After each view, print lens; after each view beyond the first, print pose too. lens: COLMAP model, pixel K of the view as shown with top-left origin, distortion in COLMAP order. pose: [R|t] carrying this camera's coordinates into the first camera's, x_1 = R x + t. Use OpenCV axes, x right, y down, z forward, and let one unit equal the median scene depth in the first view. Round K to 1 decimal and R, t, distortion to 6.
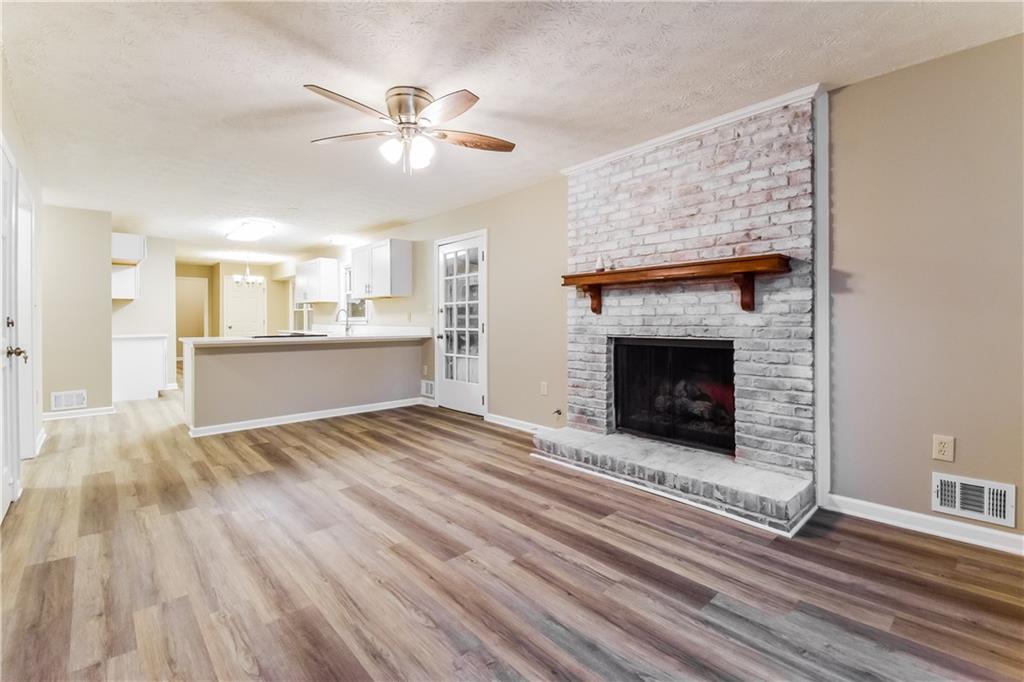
lens RADIAL K [[451.3, 0, 513.8], [0, 451.3, 327.5], [0, 0, 1]] dist [0.025486, -0.003633]
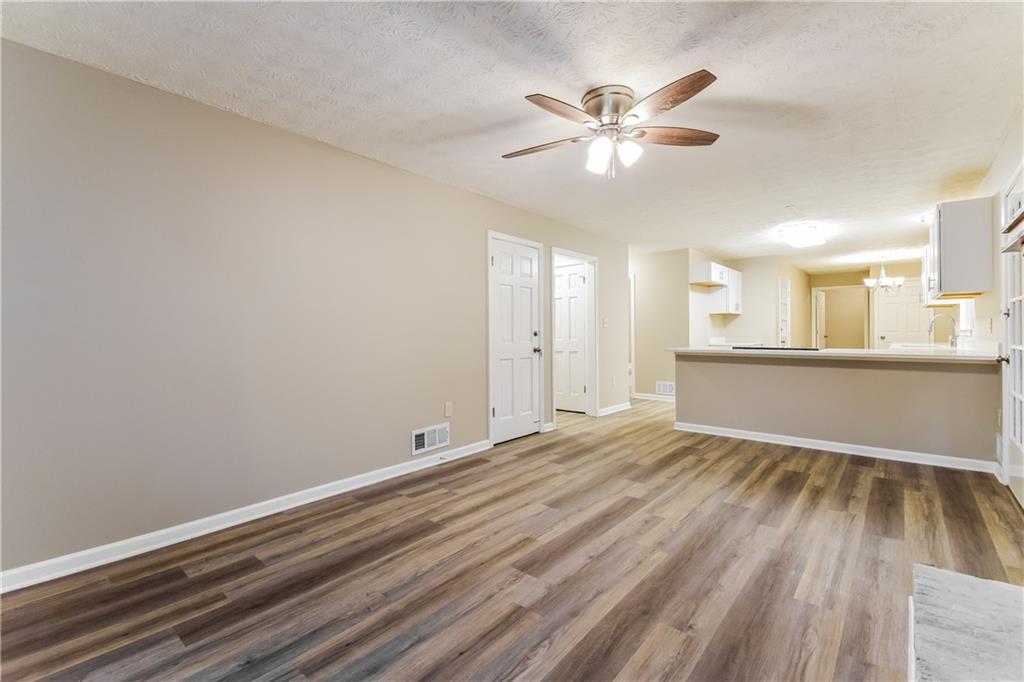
lens RADIAL K [[451.3, 0, 503.7], [0, 451.3, 331.9], [0, 0, 1]] dist [0.025486, -0.003633]
pose [[0.111865, 0.000833, -0.993723, 0.594353], [-0.012629, 0.999920, -0.000584, -0.011126], [0.993643, 0.012615, 0.111867, 0.588841]]
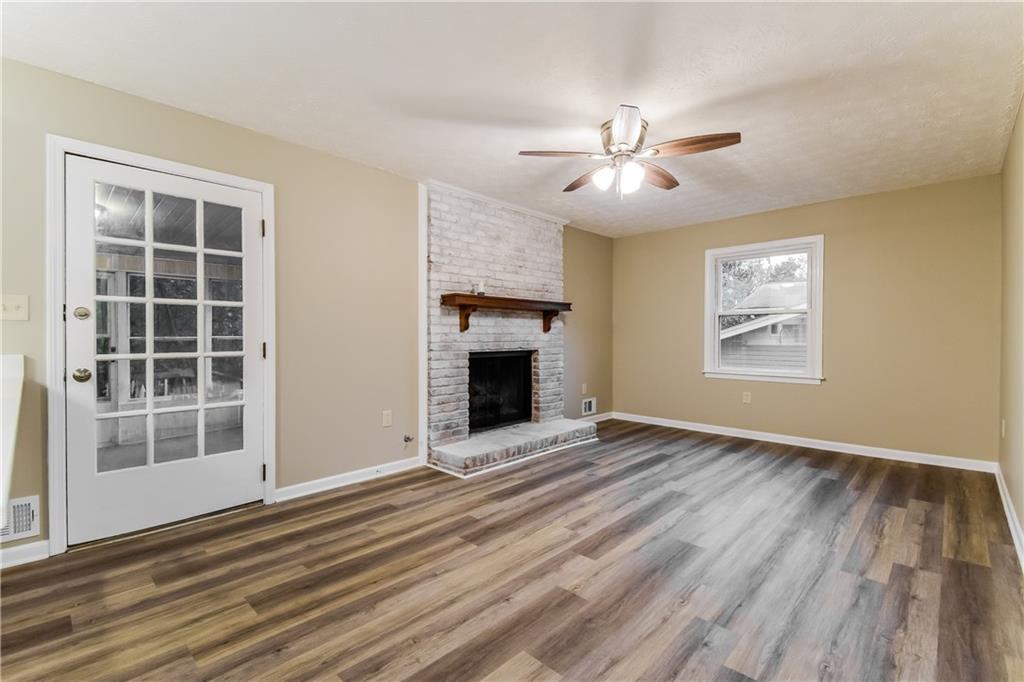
lens RADIAL K [[451.3, 0, 507.3], [0, 451.3, 348.3], [0, 0, 1]] dist [0.025486, -0.003633]
pose [[-0.058196, -0.020792, 0.998089, -1.103734], [0.017242, 0.999613, 0.021829, -0.013972], [-0.998156, 0.018479, -0.057815, 1.158034]]
